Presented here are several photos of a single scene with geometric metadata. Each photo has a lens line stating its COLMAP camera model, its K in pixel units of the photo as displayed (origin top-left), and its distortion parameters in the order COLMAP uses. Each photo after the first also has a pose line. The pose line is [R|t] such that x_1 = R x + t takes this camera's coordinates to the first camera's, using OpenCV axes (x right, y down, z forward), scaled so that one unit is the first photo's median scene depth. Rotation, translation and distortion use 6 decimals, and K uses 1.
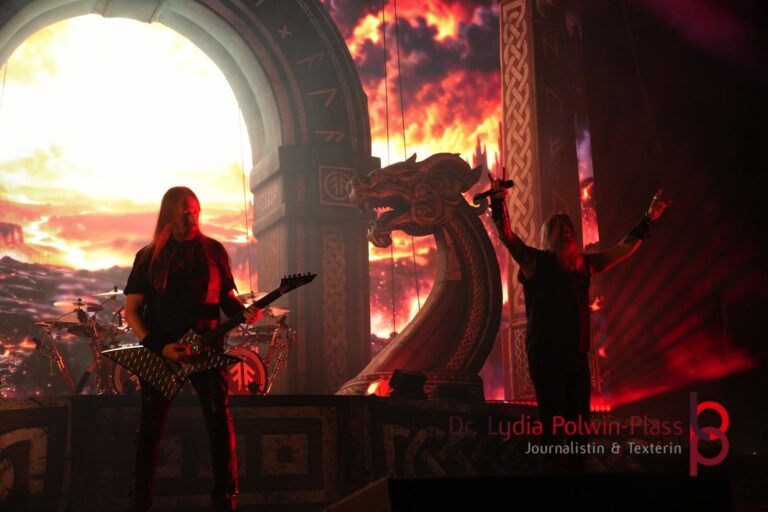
lens RADIAL K [[1028.6, 0, 383.5], [0, 1028.6, 270.1], [0, 0, 1]] dist [0.044702, 0.000000]
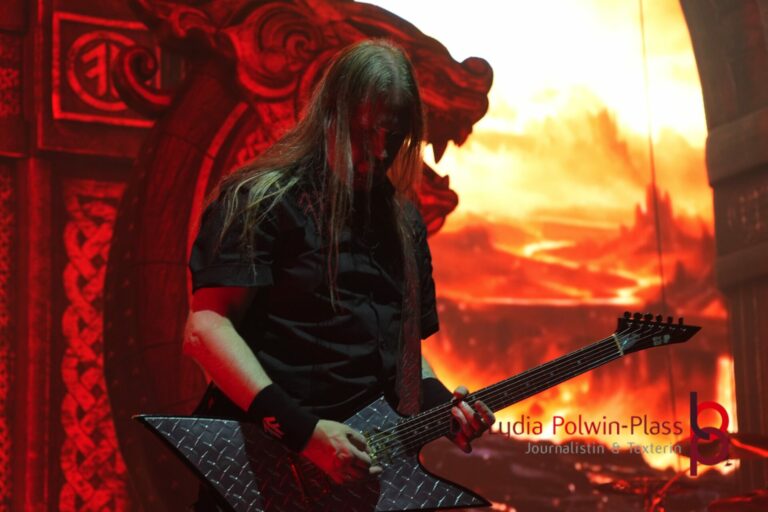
lens RADIAL K [[2691.2, 0, 392.7], [0, 2691.2, 269.9], [0, 0, 1]] dist [0.988260, 0.000000]
pose [[0.996638, 0.019770, 0.079505, -0.321780], [-0.016637, 0.999066, -0.039888, 0.004841], [-0.080220, 0.038431, 0.996036, -0.098167]]
